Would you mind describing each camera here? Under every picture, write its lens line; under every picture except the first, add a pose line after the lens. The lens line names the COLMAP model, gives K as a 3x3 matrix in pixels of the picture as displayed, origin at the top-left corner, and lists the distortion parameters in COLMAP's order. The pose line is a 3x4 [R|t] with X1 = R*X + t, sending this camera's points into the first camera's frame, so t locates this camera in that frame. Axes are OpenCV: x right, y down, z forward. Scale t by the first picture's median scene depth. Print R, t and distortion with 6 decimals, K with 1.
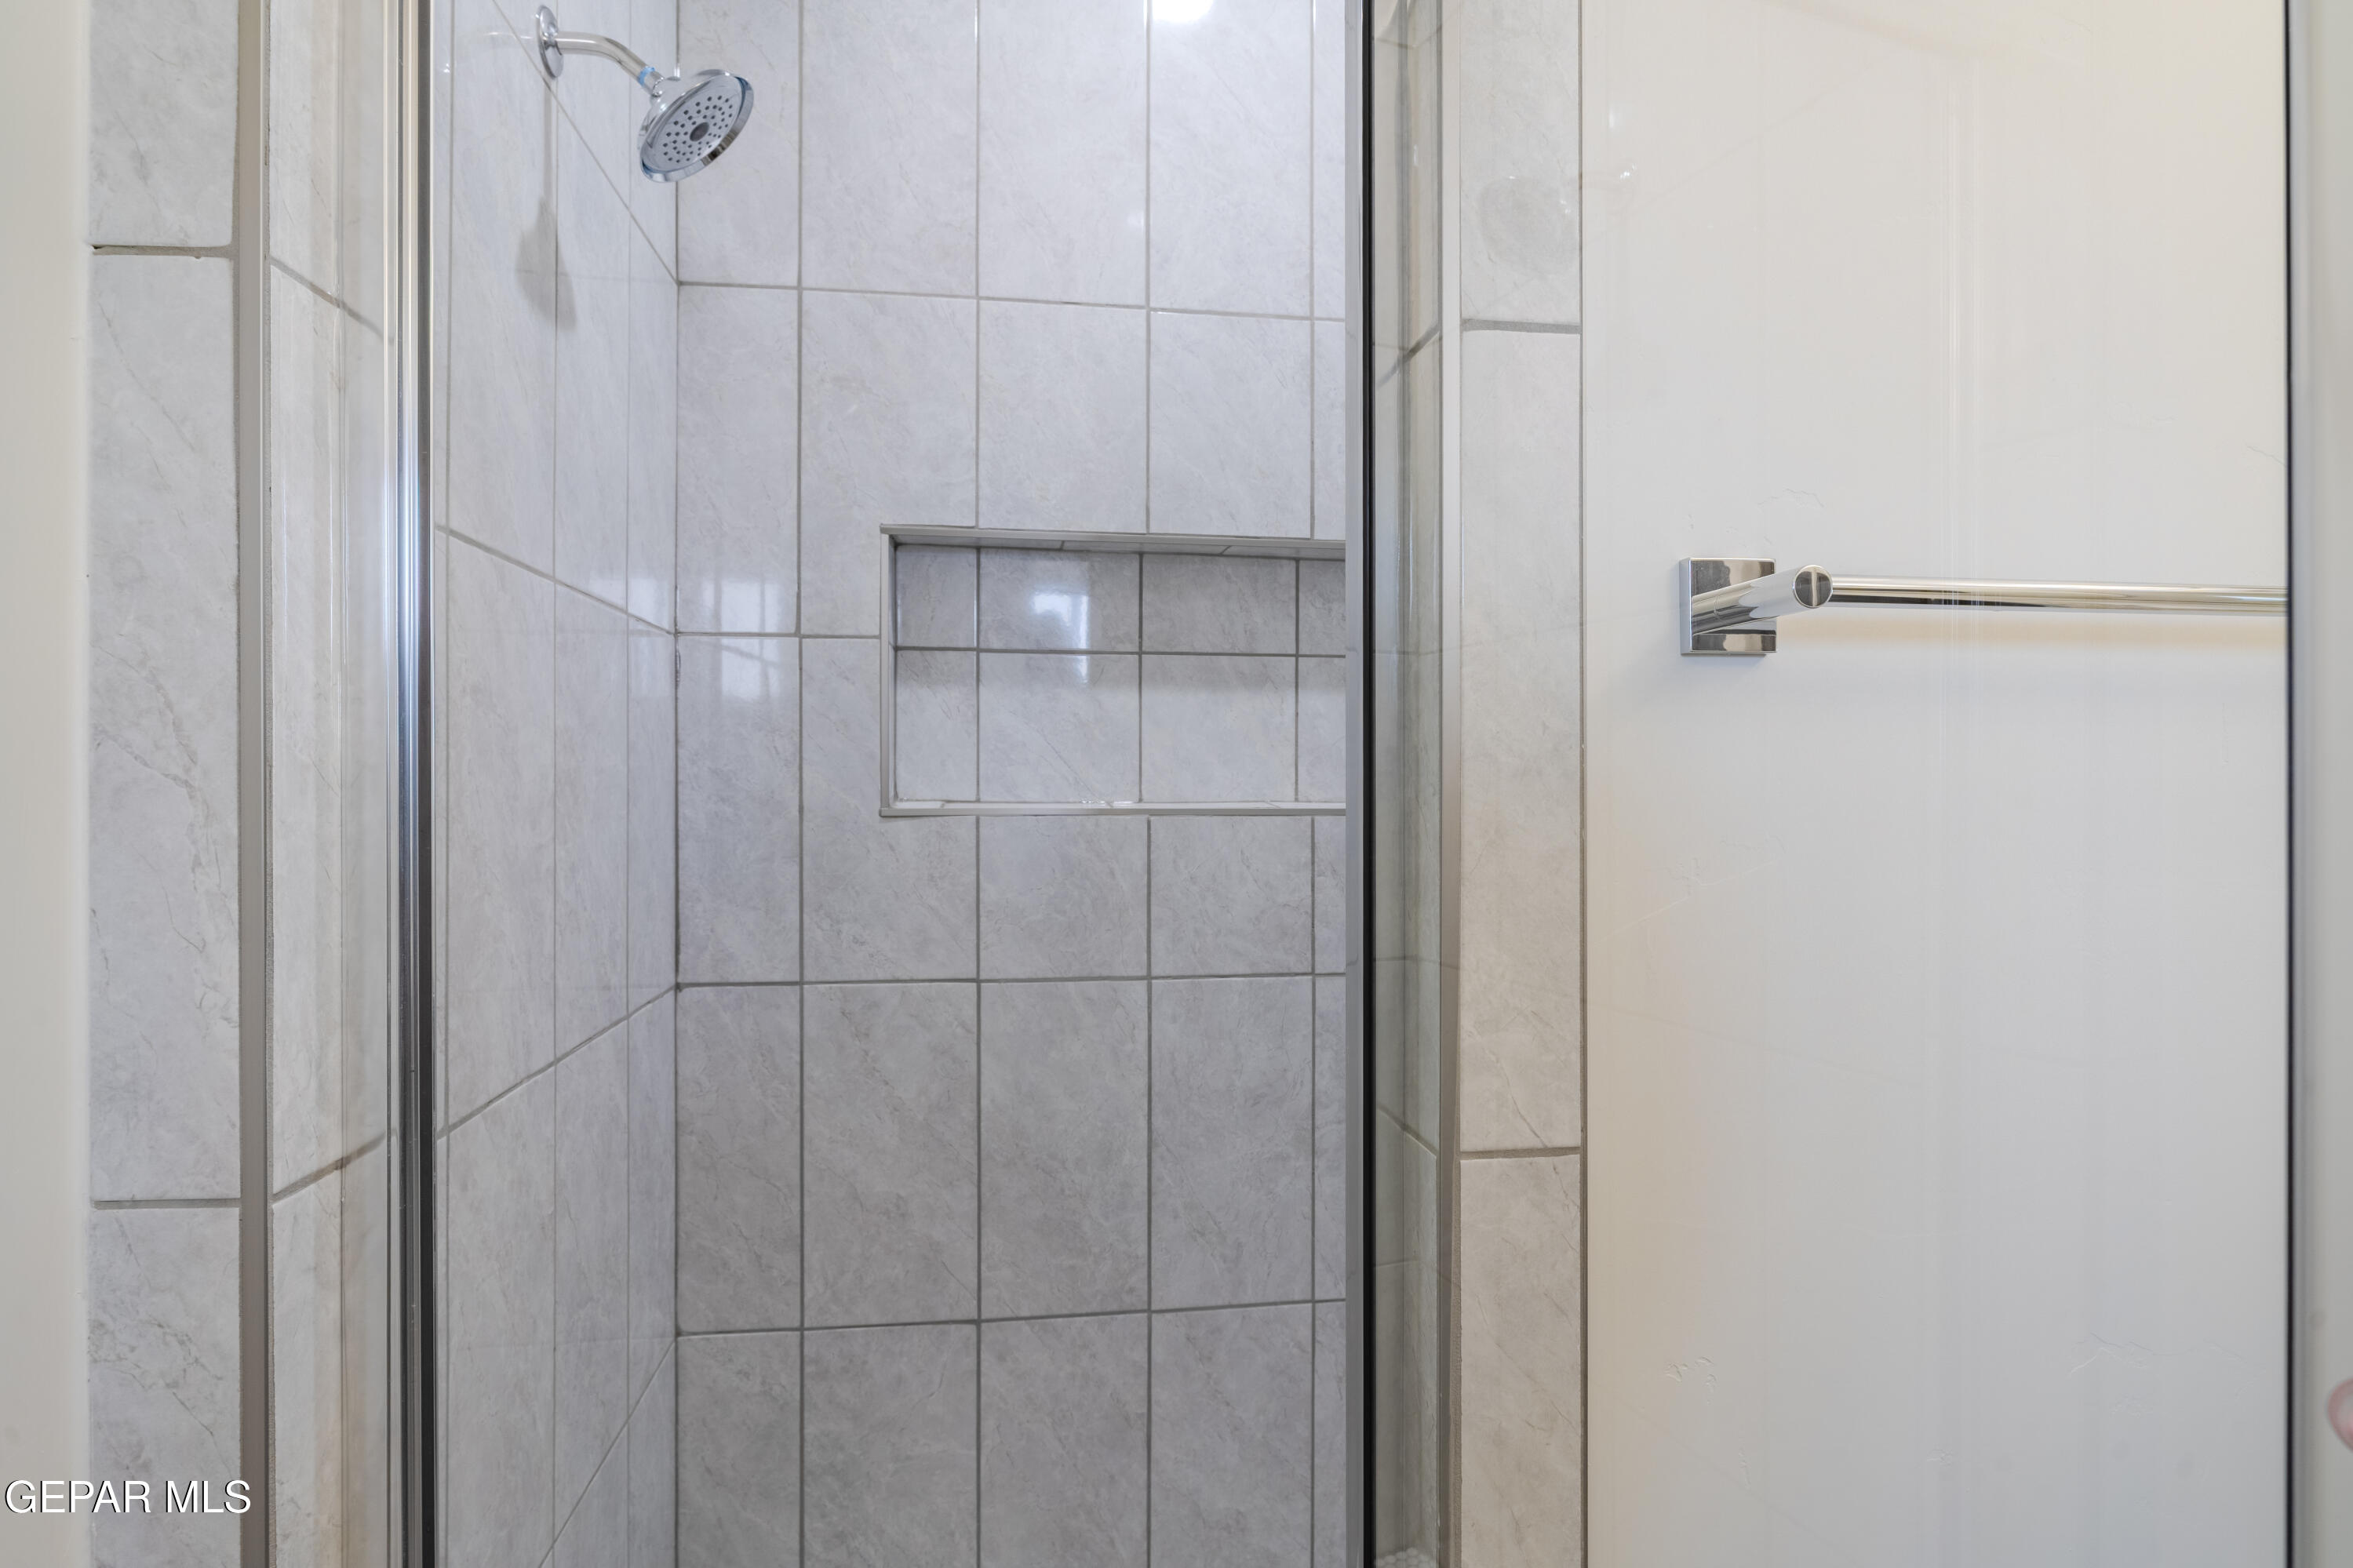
lens RADIAL K [[1231.5, 0, 1173.6], [0, 1231.5, 774.1], [0, 0, 1]] dist [-0.002814, 0.000731]
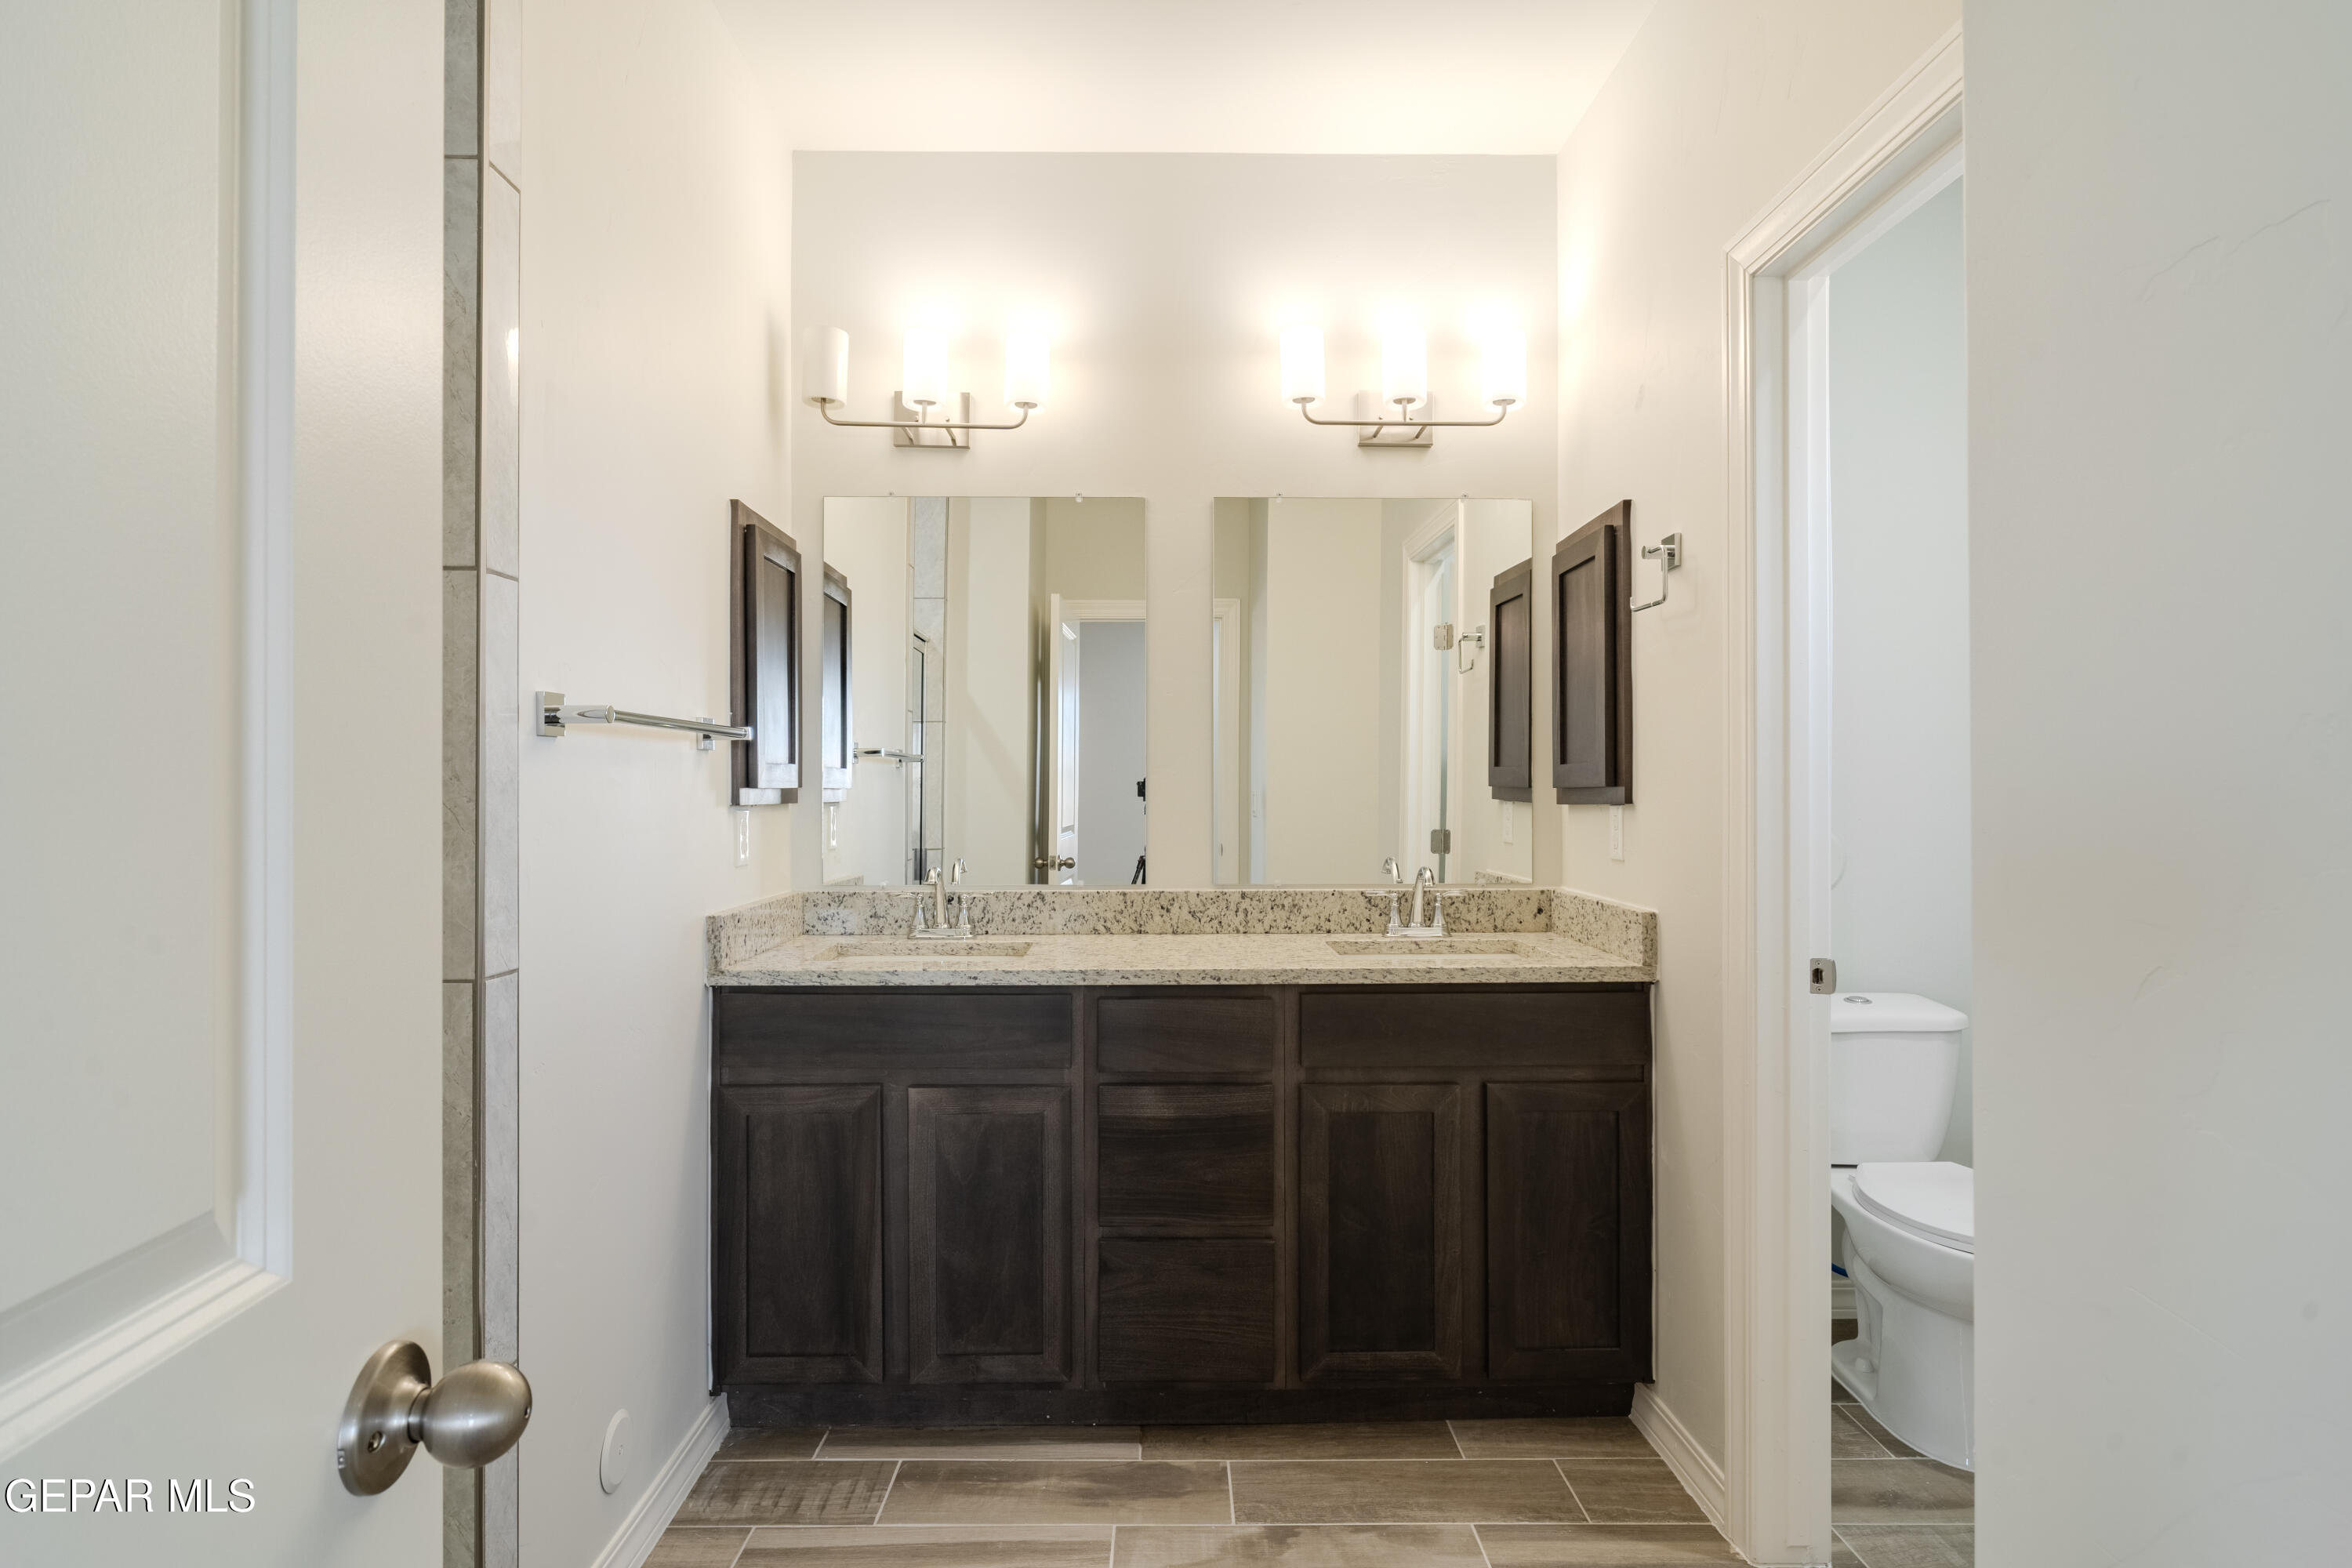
lens RADIAL K [[1231.1, 0, 1173.1], [0, 1231.1, 774.1], [0, 0, 1]] dist [-0.002814, 0.000731]
pose [[0.076281, 0.000088, 0.997086, -1.698839], [0.000497, 1.000000, -0.000126, -0.028105], [-0.997086, 0.000505, 0.076281, -0.282368]]
